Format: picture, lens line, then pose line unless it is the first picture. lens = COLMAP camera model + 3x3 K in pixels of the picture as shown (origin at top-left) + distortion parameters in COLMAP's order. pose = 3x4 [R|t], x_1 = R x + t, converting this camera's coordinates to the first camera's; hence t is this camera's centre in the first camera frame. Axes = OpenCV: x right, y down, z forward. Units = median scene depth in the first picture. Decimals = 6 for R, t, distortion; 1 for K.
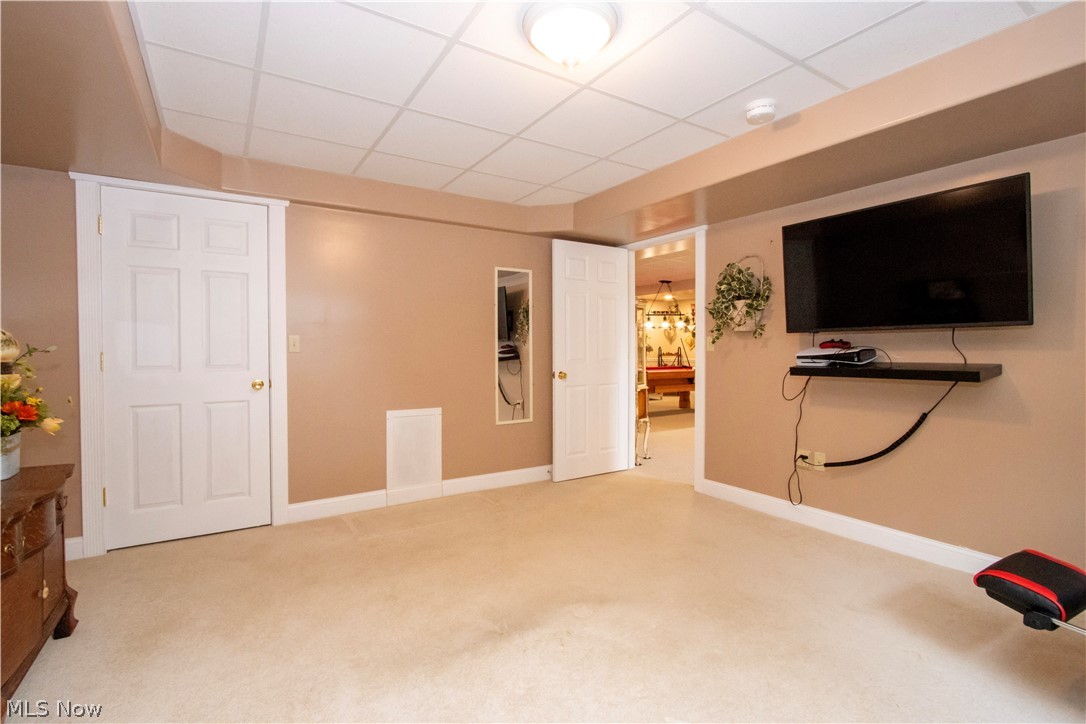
lens RADIAL K [[503.2, 0, 535.8], [0, 503.2, 361.5], [0, 0, 1]] dist [-0.019490, 0.003106]
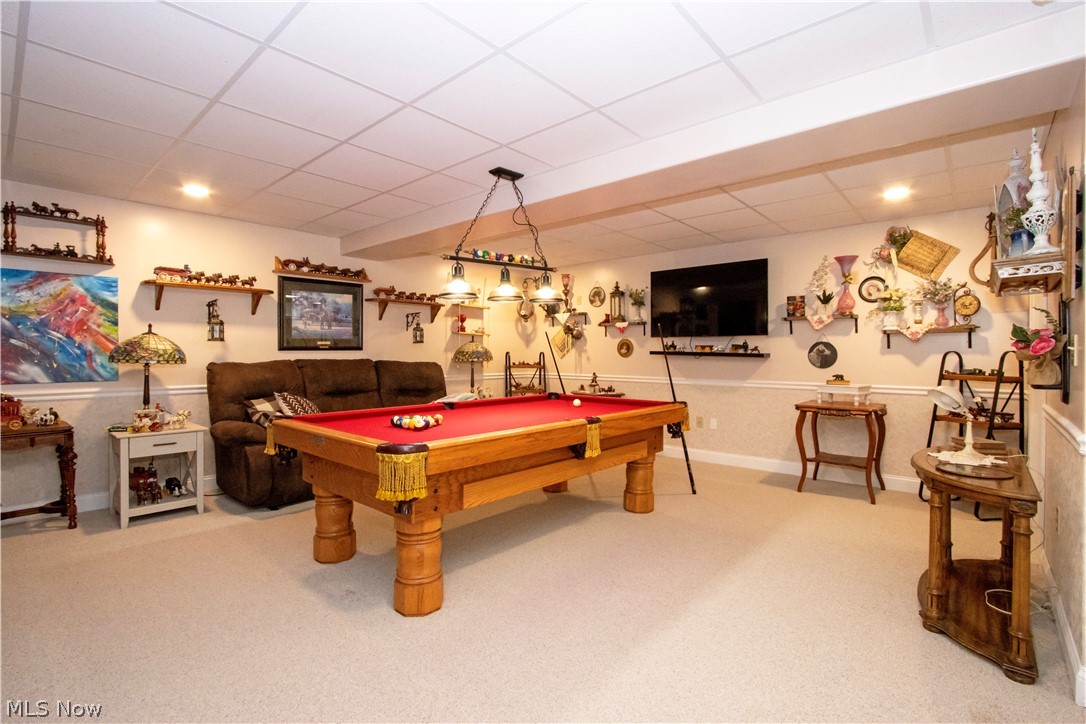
lens RADIAL K [[503.2, 0, 539.8], [0, 503.2, 358.4], [0, 0, 1]] dist [-0.019490, 0.003106]
pose [[0.961886, -0.000094, 0.273450, 0.135908], [0.004782, 0.999853, -0.016476, -0.013157], [-0.273408, 0.017156, 0.961745, 0.481456]]
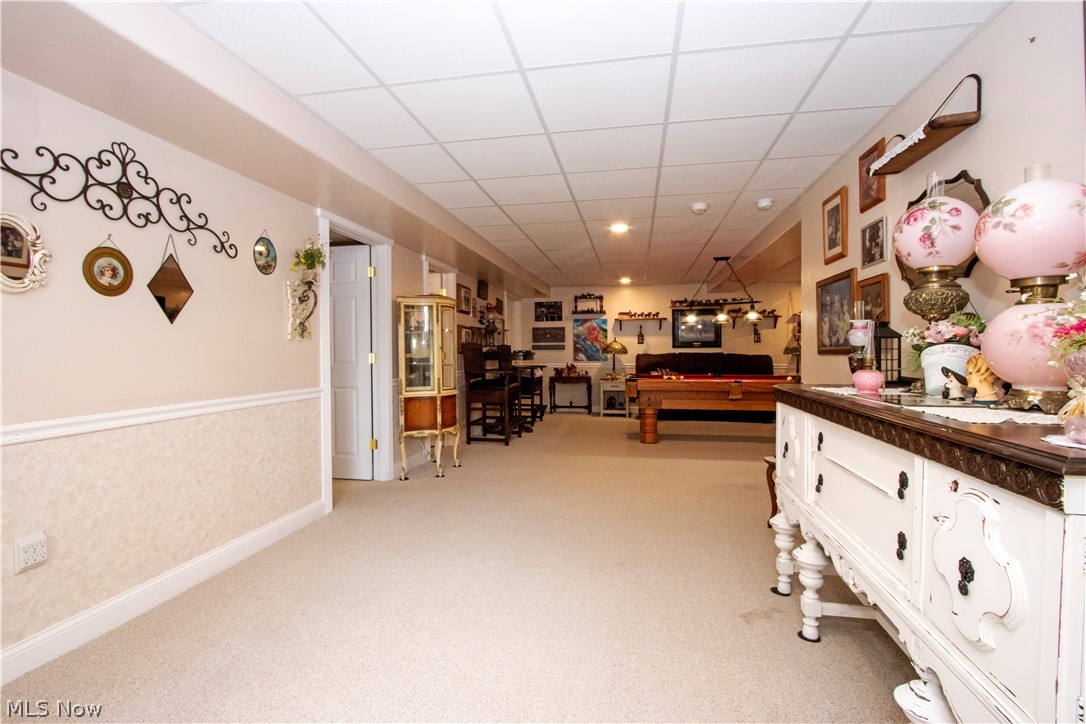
lens RADIAL K [[503.2, 0, 540.6], [0, 503.2, 361.0], [0, 0, 1]] dist [-0.019490, 0.003106]
pose [[0.733079, 0.013427, -0.680011, 0.421931], [-0.015725, 0.999872, 0.002790, -0.005694], [0.679962, 0.008648, 0.733197, 0.215262]]
